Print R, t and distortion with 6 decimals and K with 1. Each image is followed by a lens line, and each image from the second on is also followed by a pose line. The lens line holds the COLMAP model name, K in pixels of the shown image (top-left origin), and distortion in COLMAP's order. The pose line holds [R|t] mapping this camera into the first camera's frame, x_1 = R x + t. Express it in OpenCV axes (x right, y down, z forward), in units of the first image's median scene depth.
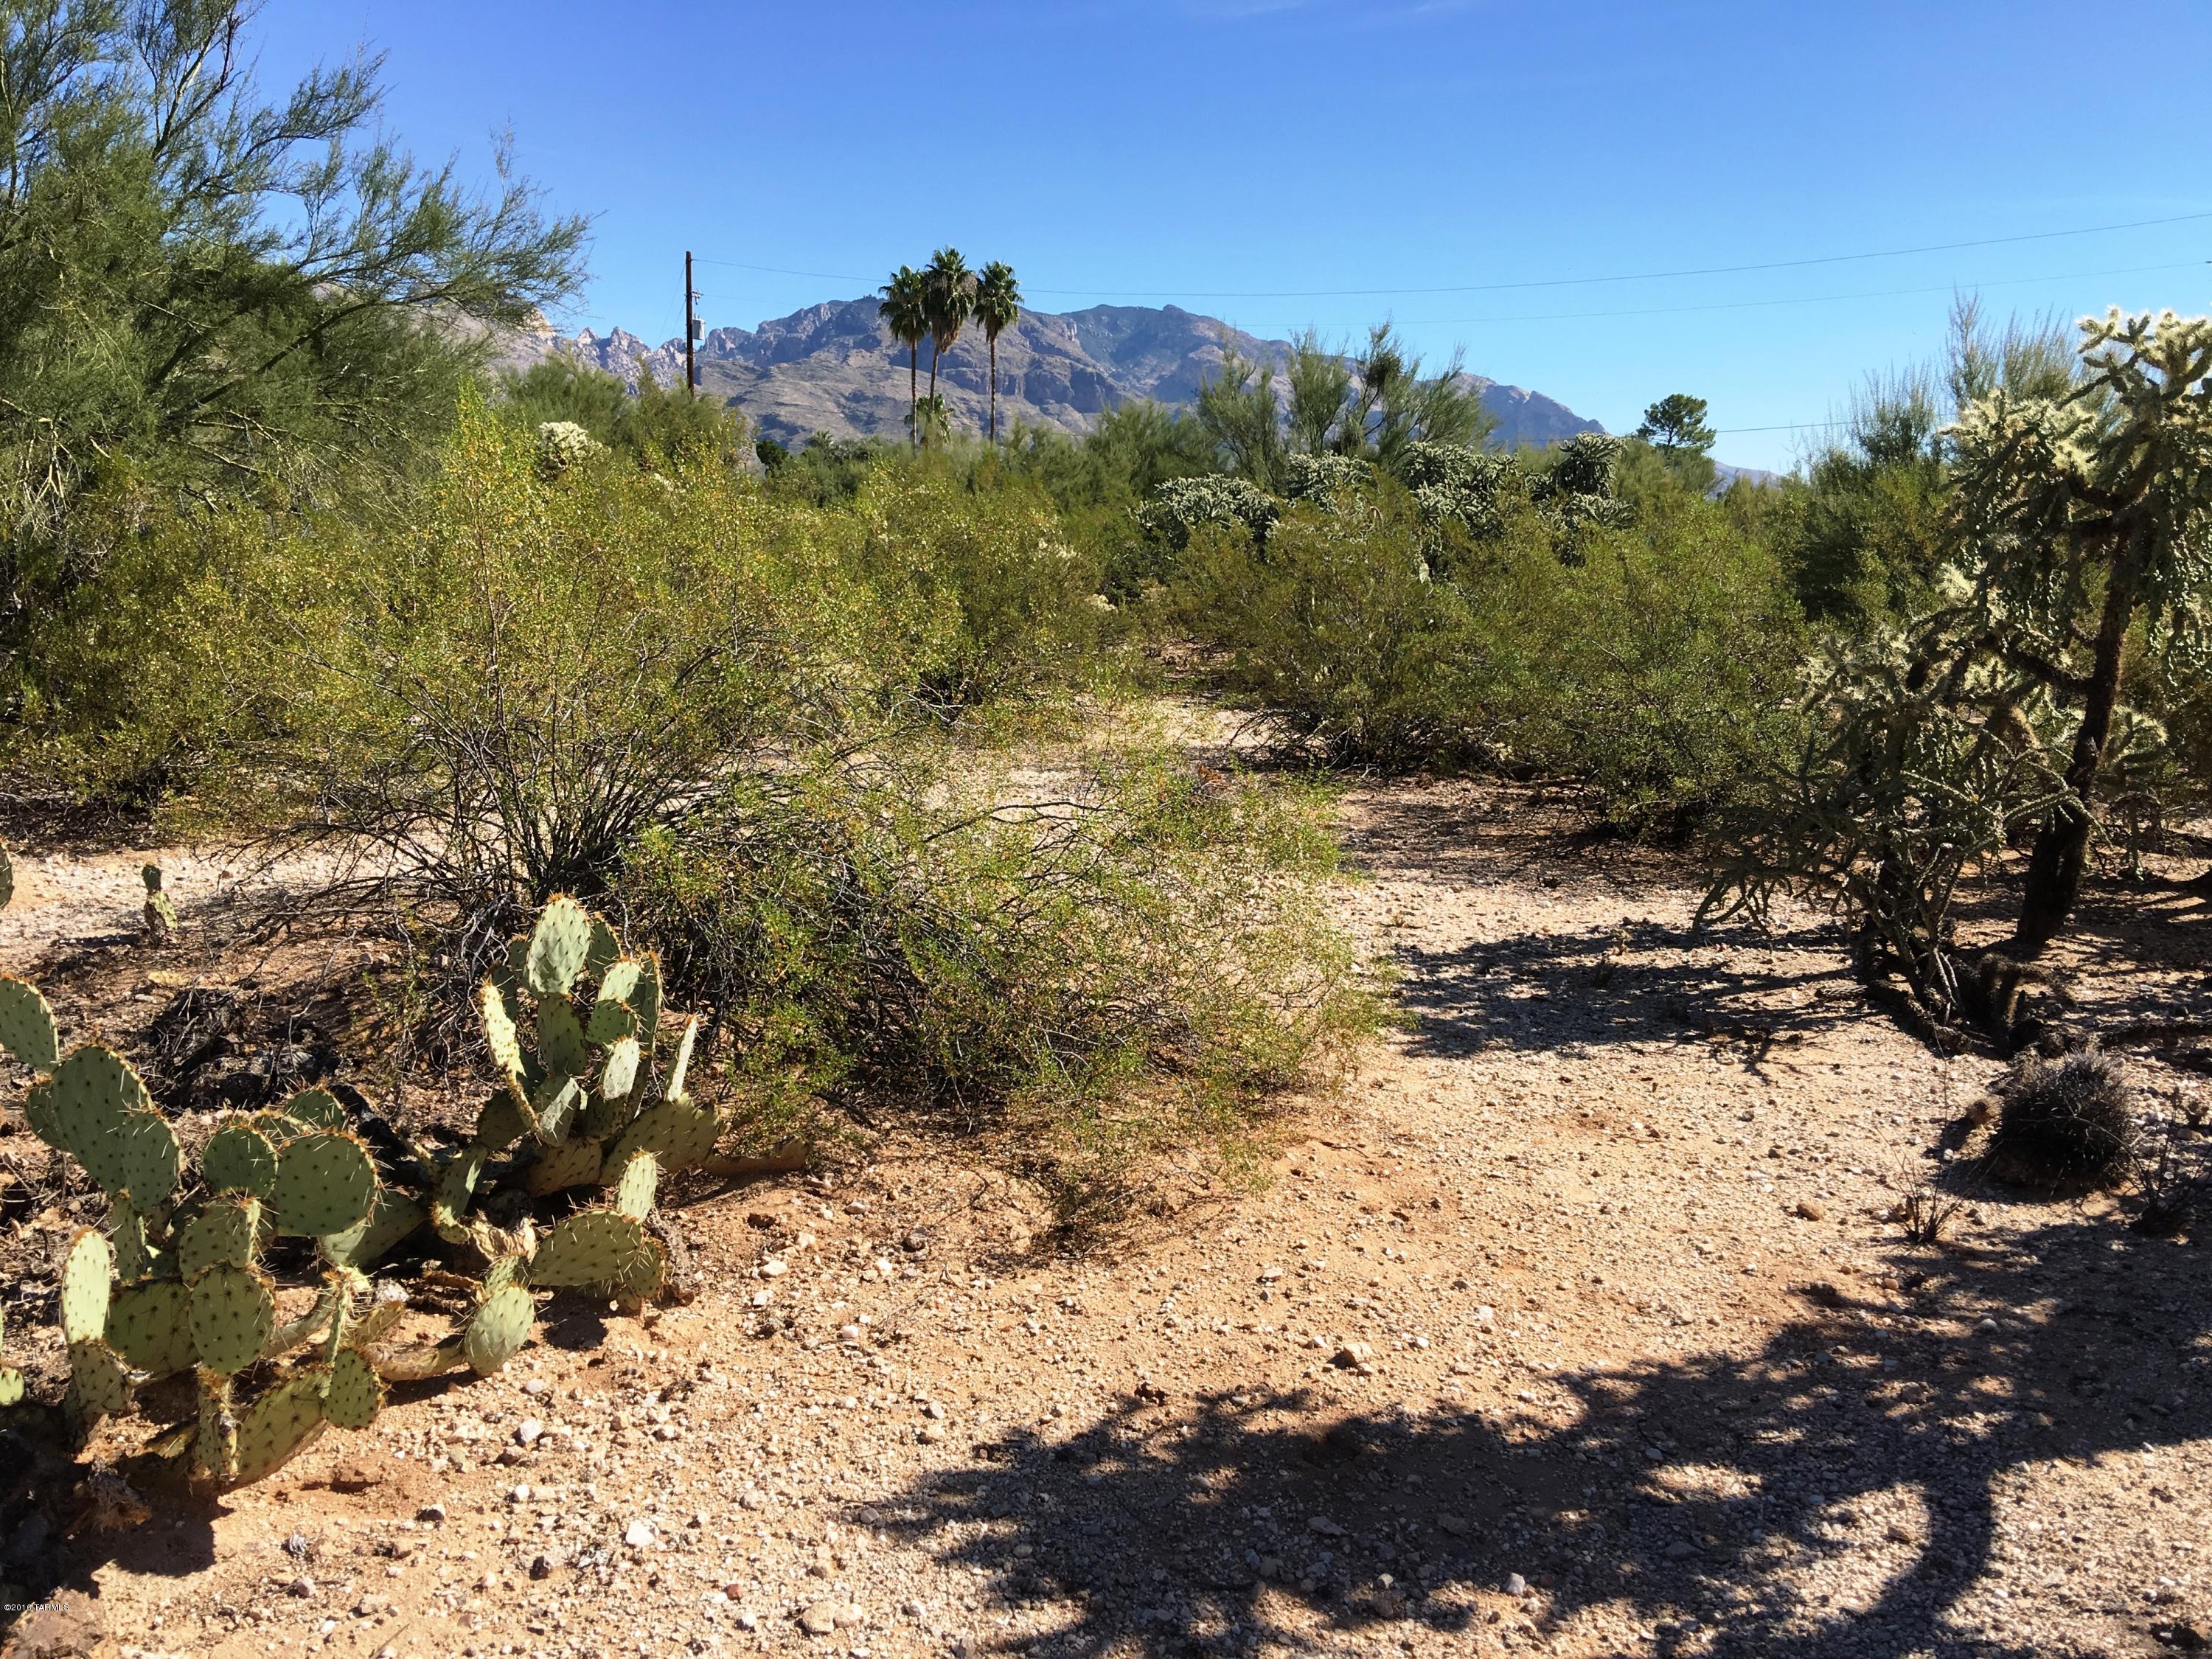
lens RADIAL K [[1830.7, 0, 1121.0], [0, 1830.7, 831.5], [0, 0, 1]] dist [0.086247, -0.137521]
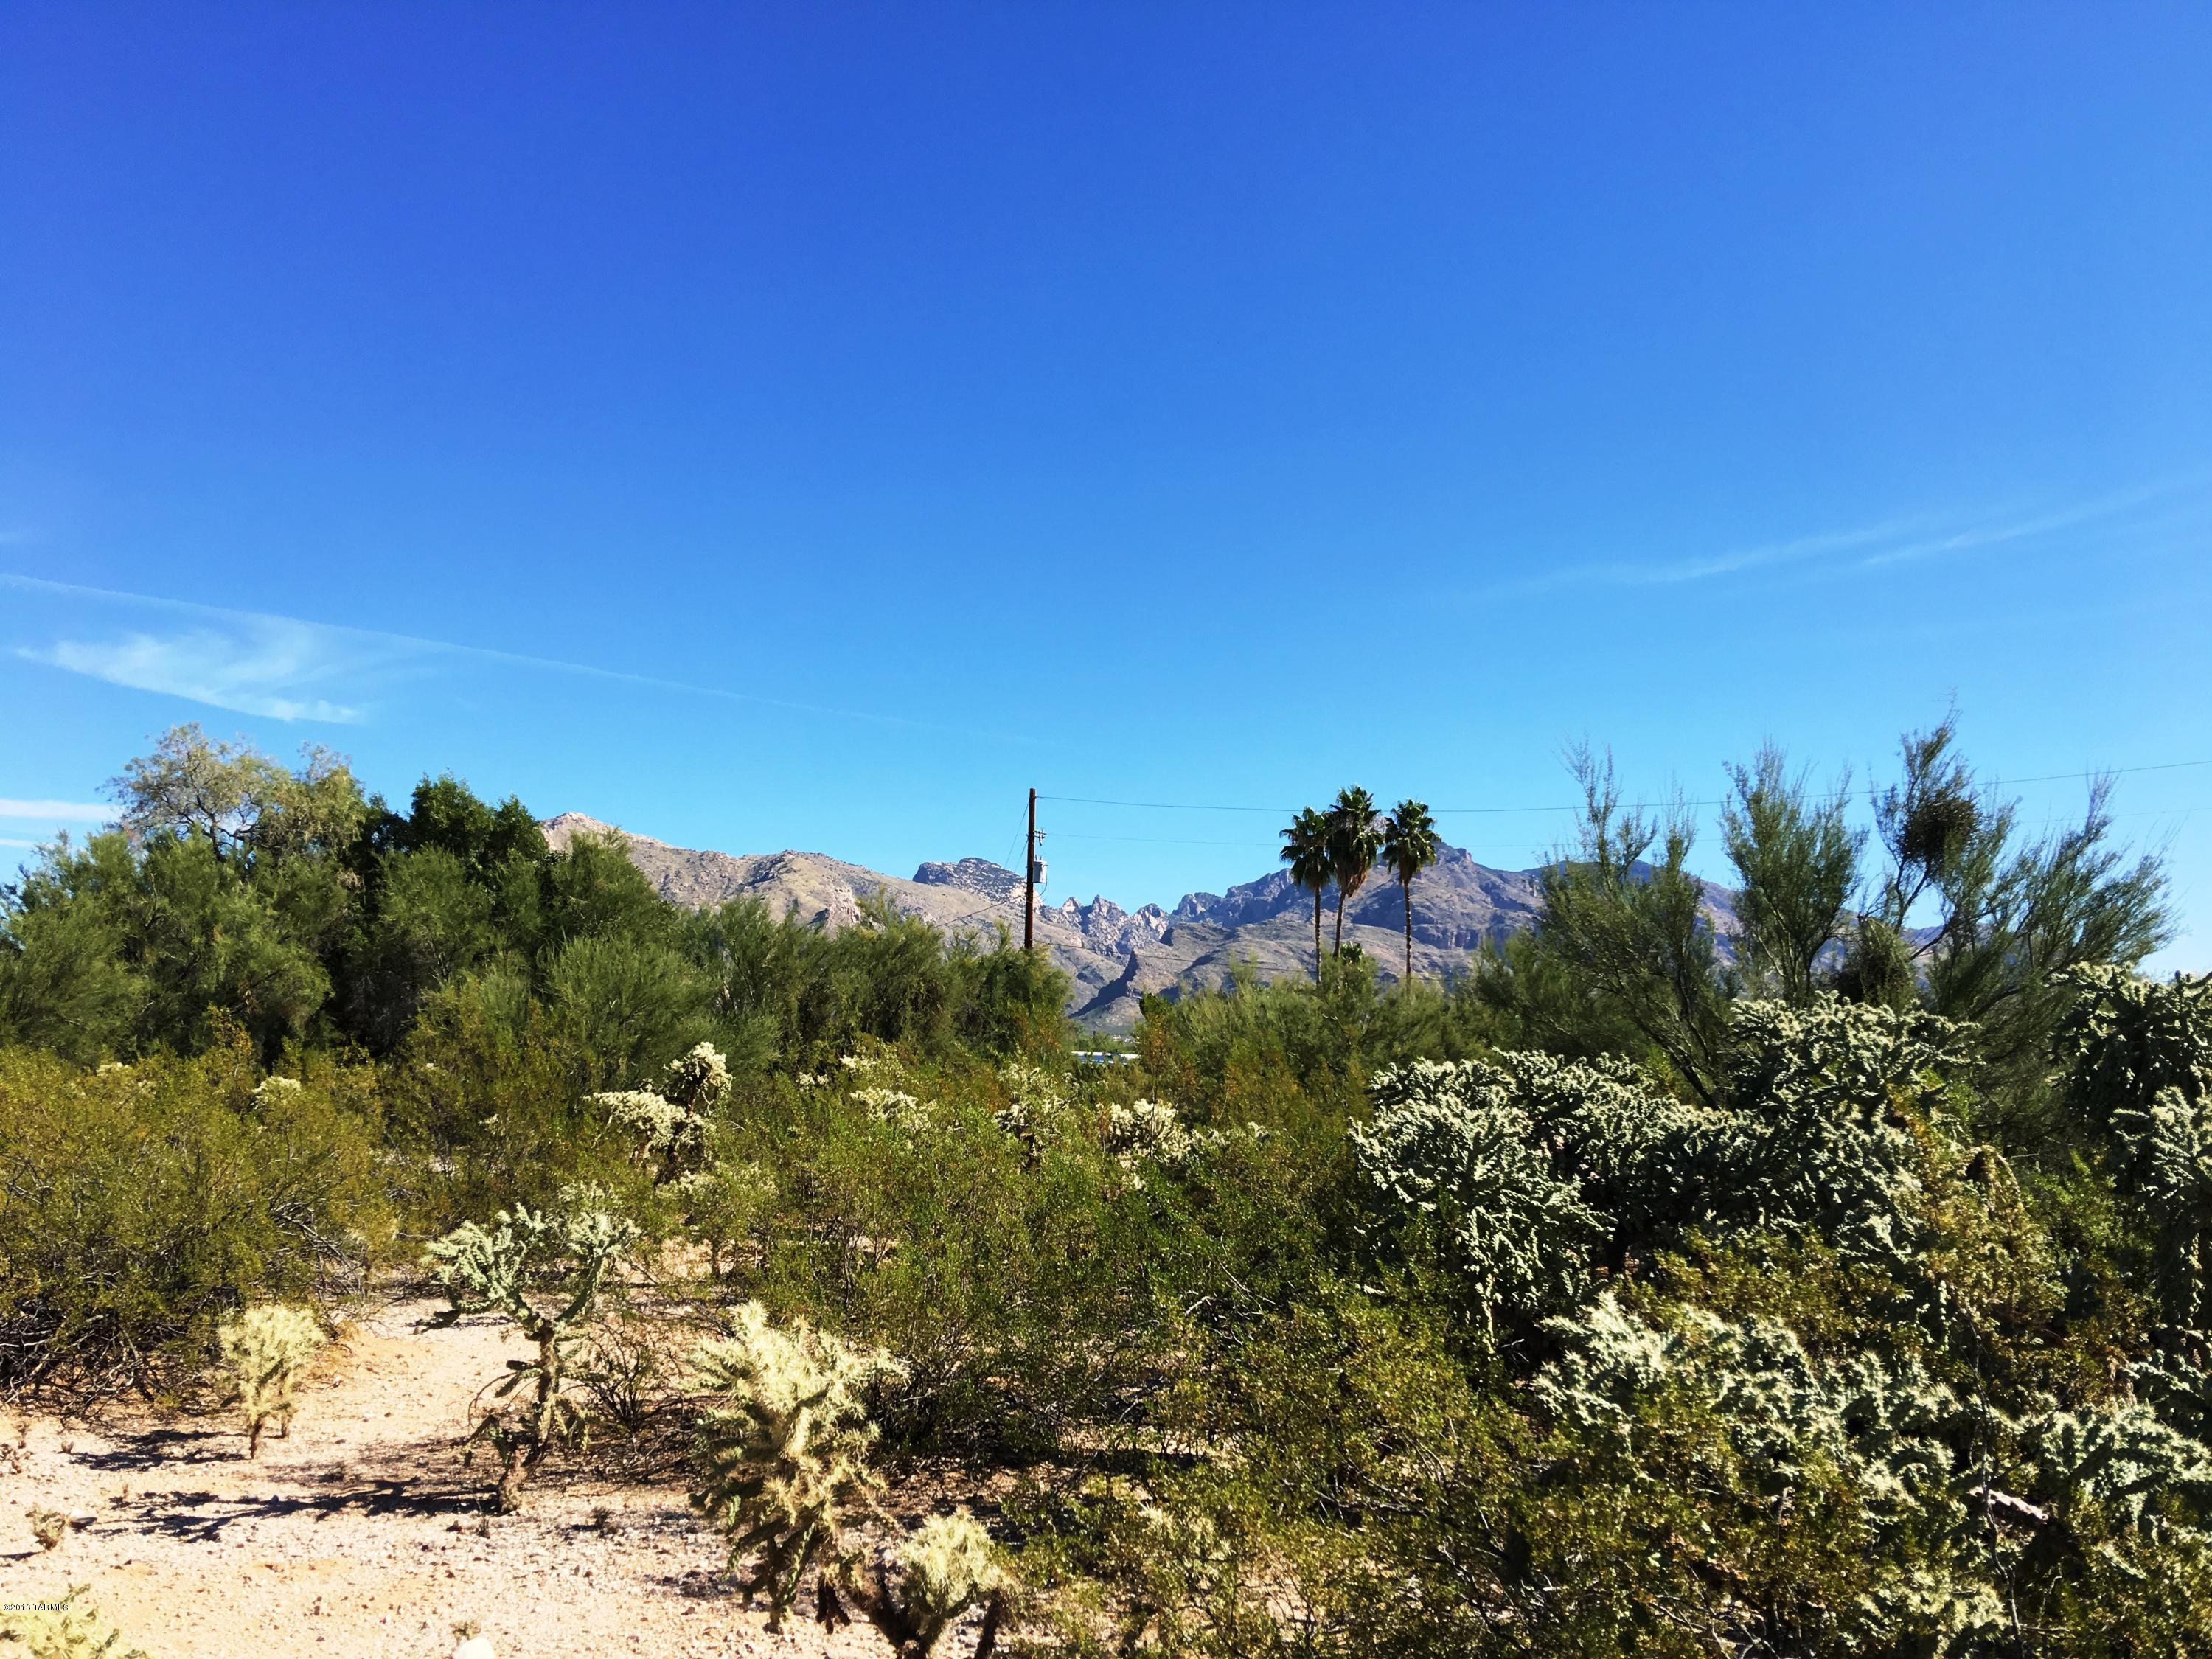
lens RADIAL K [[1830.7, 0, 1121.0], [0, 1830.7, 831.5], [0, 0, 1]] dist [0.086247, -0.137521]
pose [[0.969379, -0.033477, -0.243276, 0.014687], [-0.039478, 0.956534, -0.288937, -0.027667], [0.242375, 0.289693, 0.925922, 0.136028]]
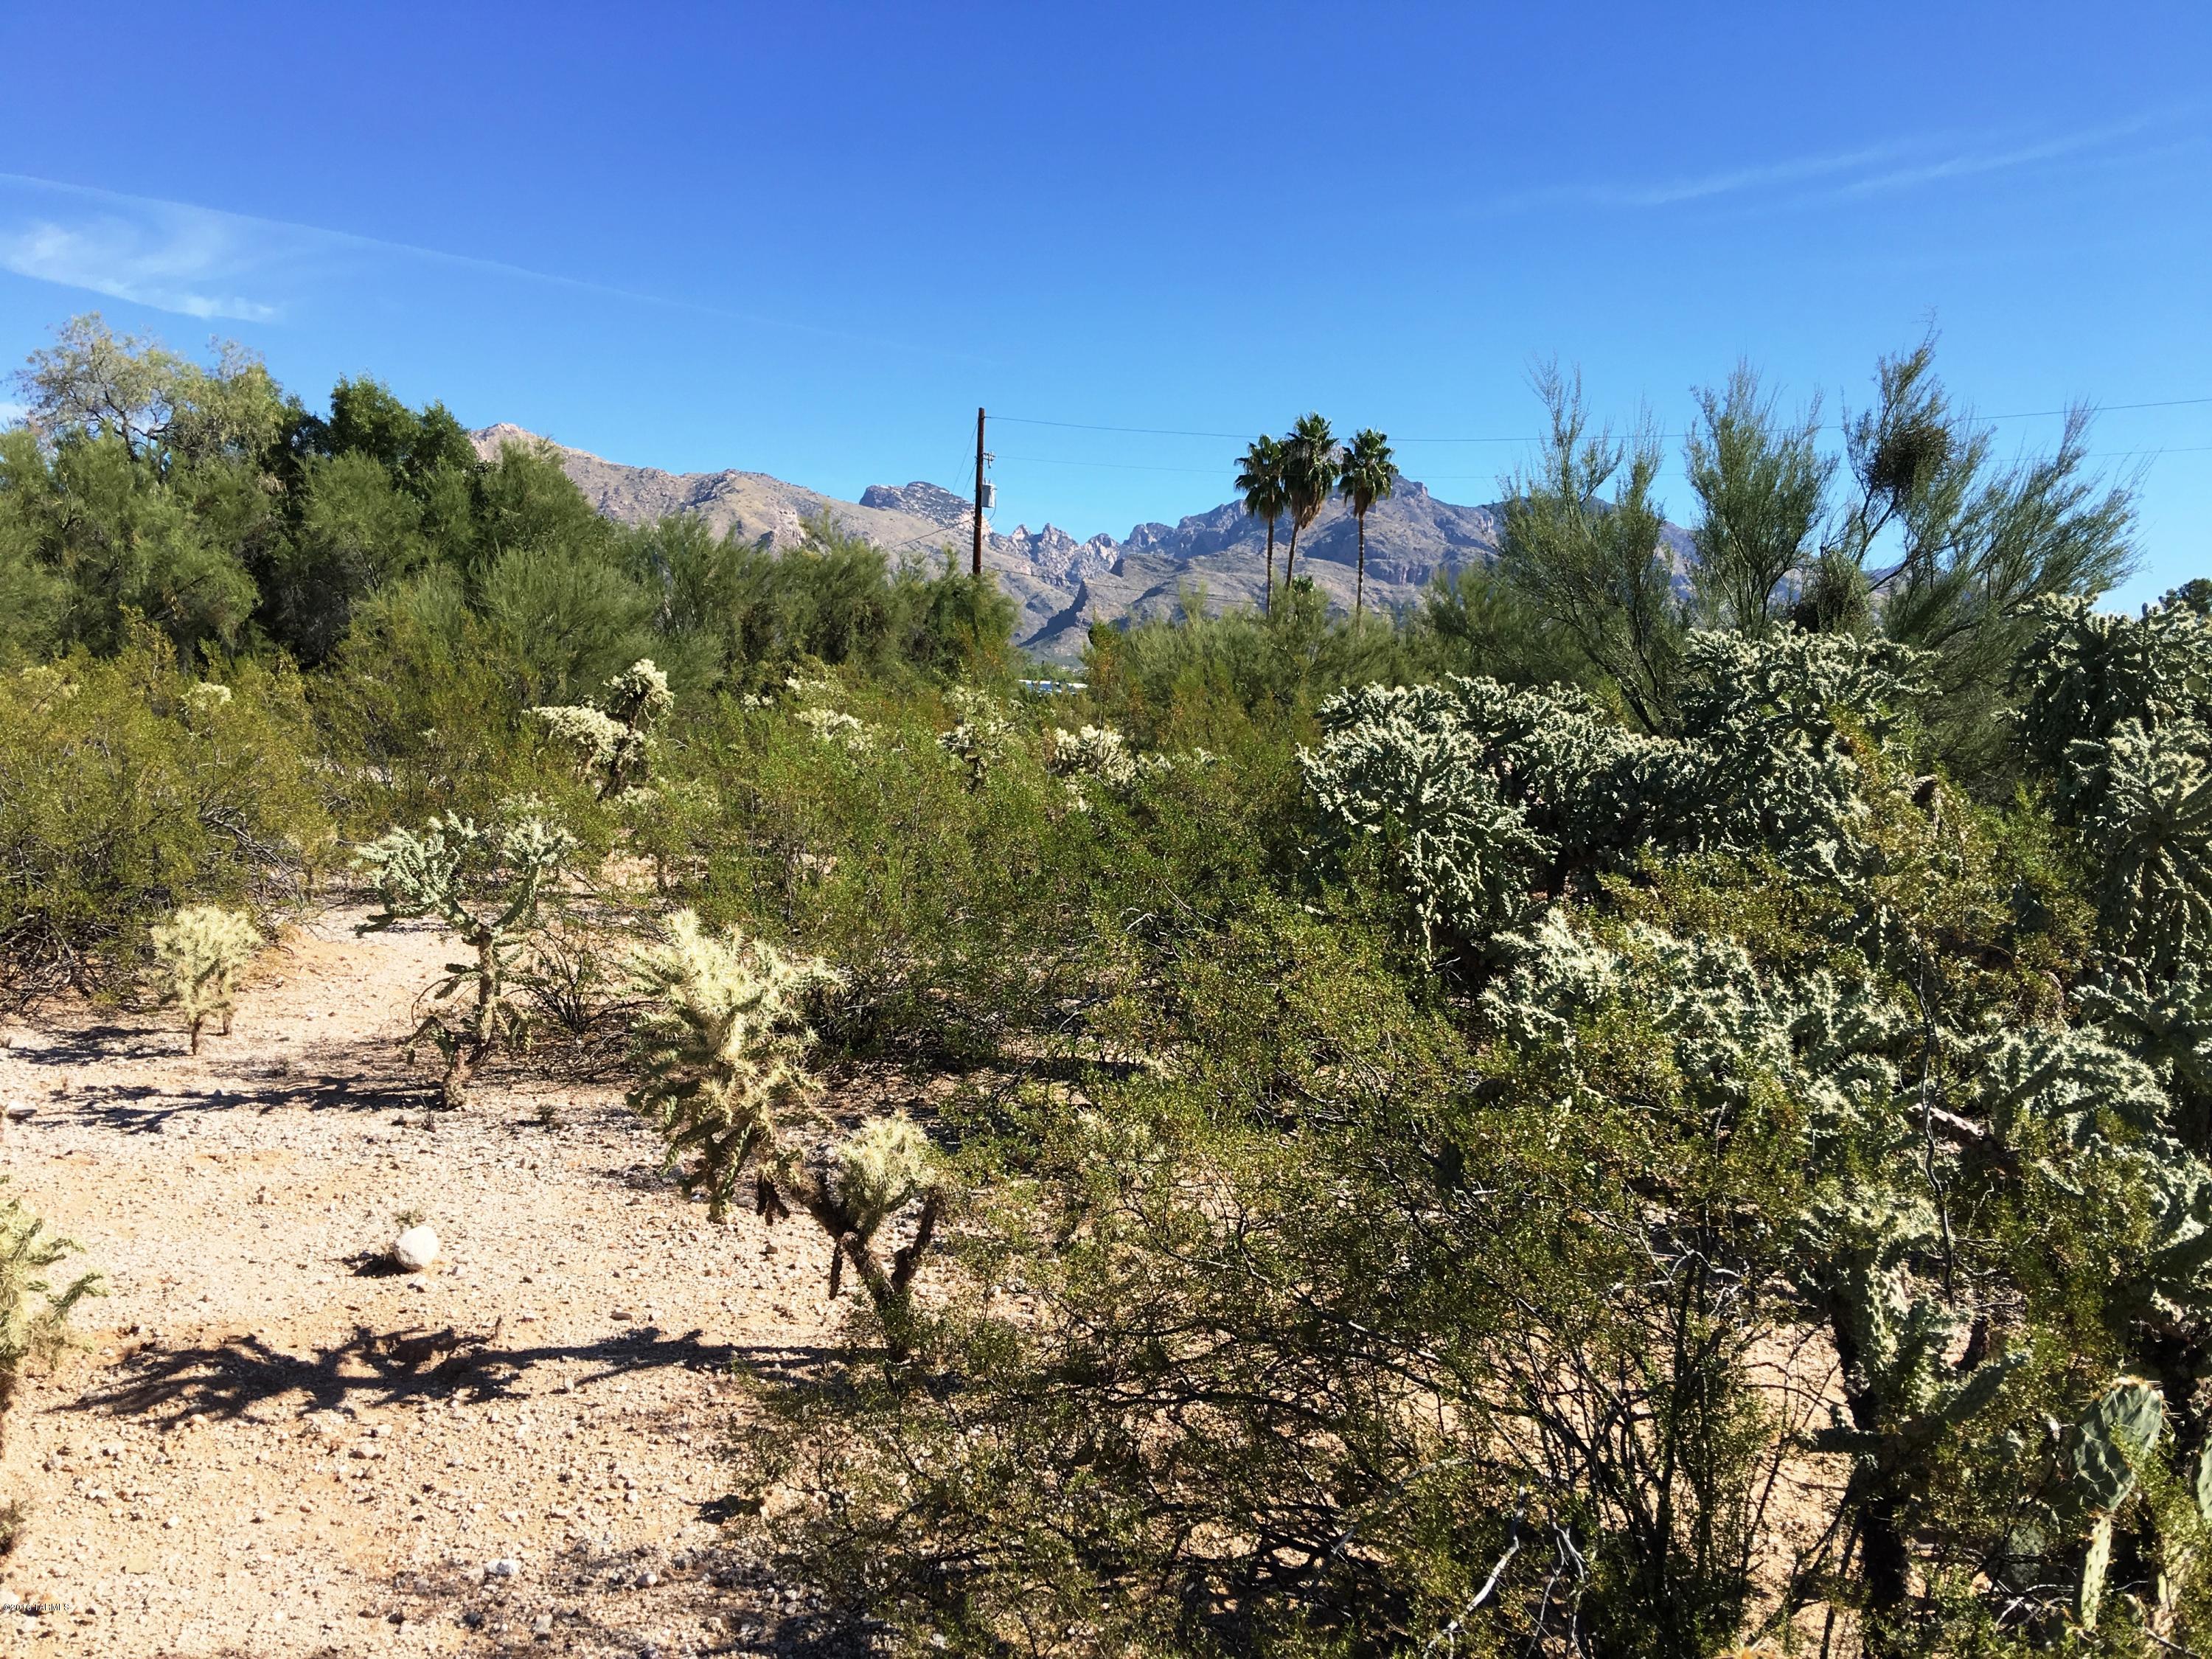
lens RADIAL K [[1830.7, 0, 1121.0], [0, 1830.7, 831.5], [0, 0, 1]] dist [0.086247, -0.137521]
pose [[0.975842, 0.031044, -0.216260, 0.014251], [-0.052433, 0.994202, -0.093881, -0.027609], [0.212092, 0.102952, 0.971812, 0.138209]]
